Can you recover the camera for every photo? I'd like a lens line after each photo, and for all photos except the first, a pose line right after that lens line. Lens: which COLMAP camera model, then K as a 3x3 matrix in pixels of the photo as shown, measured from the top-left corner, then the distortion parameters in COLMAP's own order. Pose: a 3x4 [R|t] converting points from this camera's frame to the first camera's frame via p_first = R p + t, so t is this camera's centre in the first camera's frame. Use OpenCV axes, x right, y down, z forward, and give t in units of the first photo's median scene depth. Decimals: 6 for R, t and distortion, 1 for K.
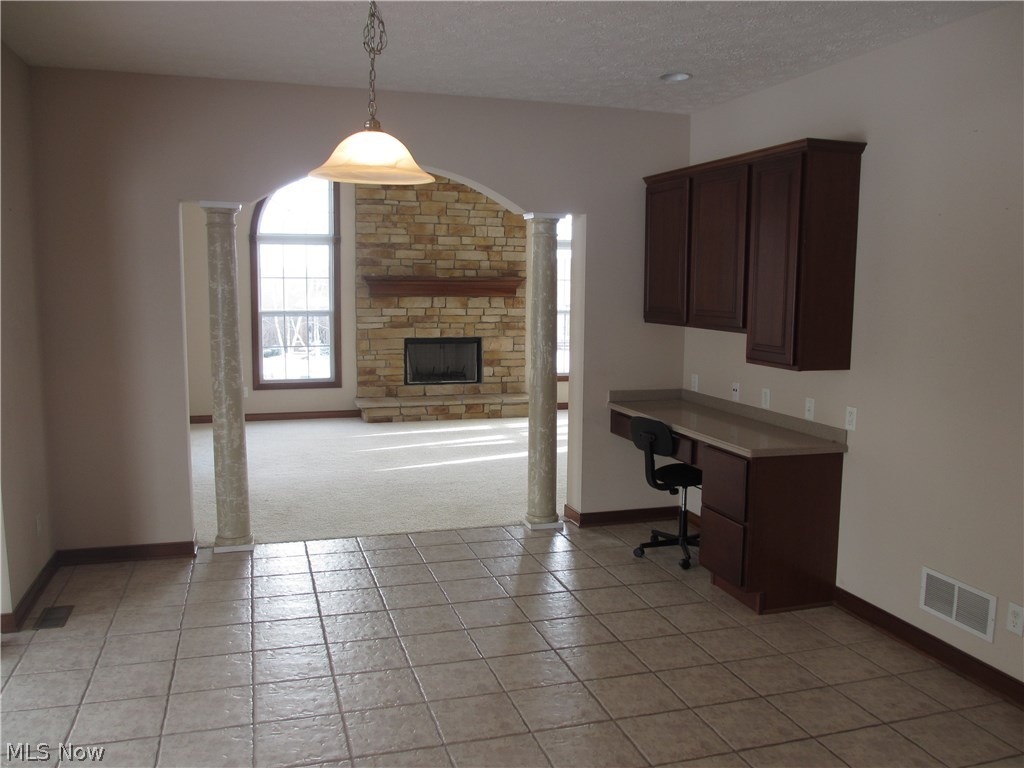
lens RADIAL K [[854.5, 0, 511.1], [0, 854.5, 385.0], [0, 0, 1]] dist [-0.012728, -0.000266]
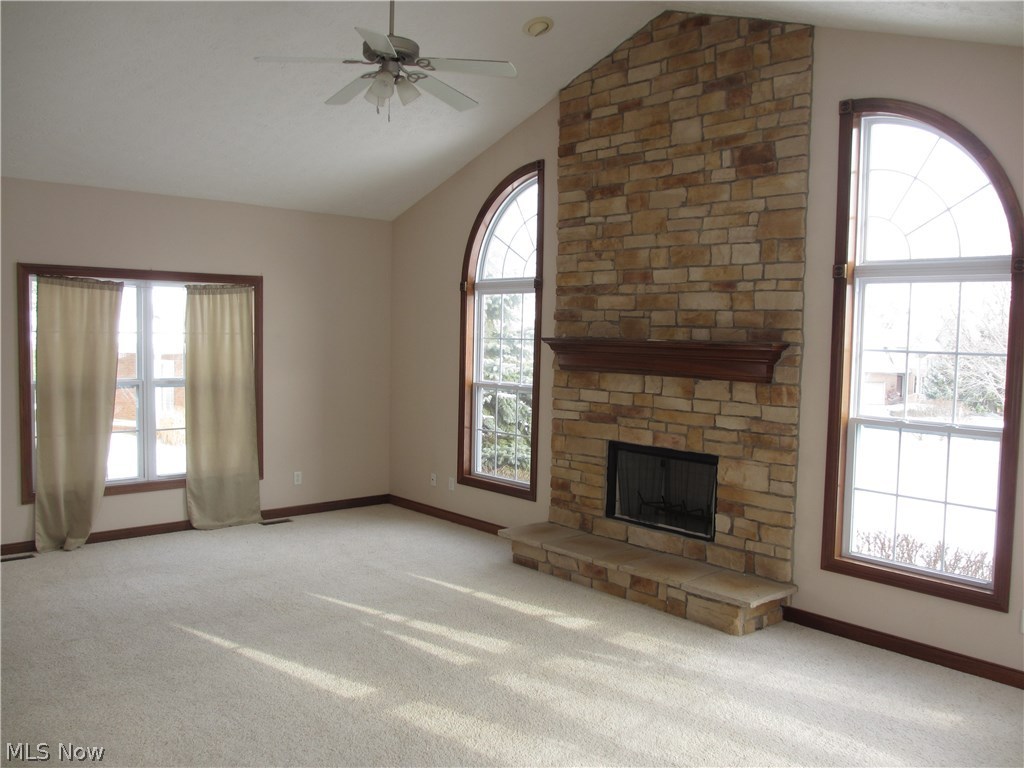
lens RADIAL K [[854.5, 0, 511.9], [0, 854.5, 384.1], [0, 0, 1]] dist [-0.012728, -0.000266]
pose [[0.431747, 0.057711, -0.900147, 0.388118], [-0.122303, 0.992480, 0.004969, -0.088790], [0.893665, 0.107945, 0.435559, 0.670266]]
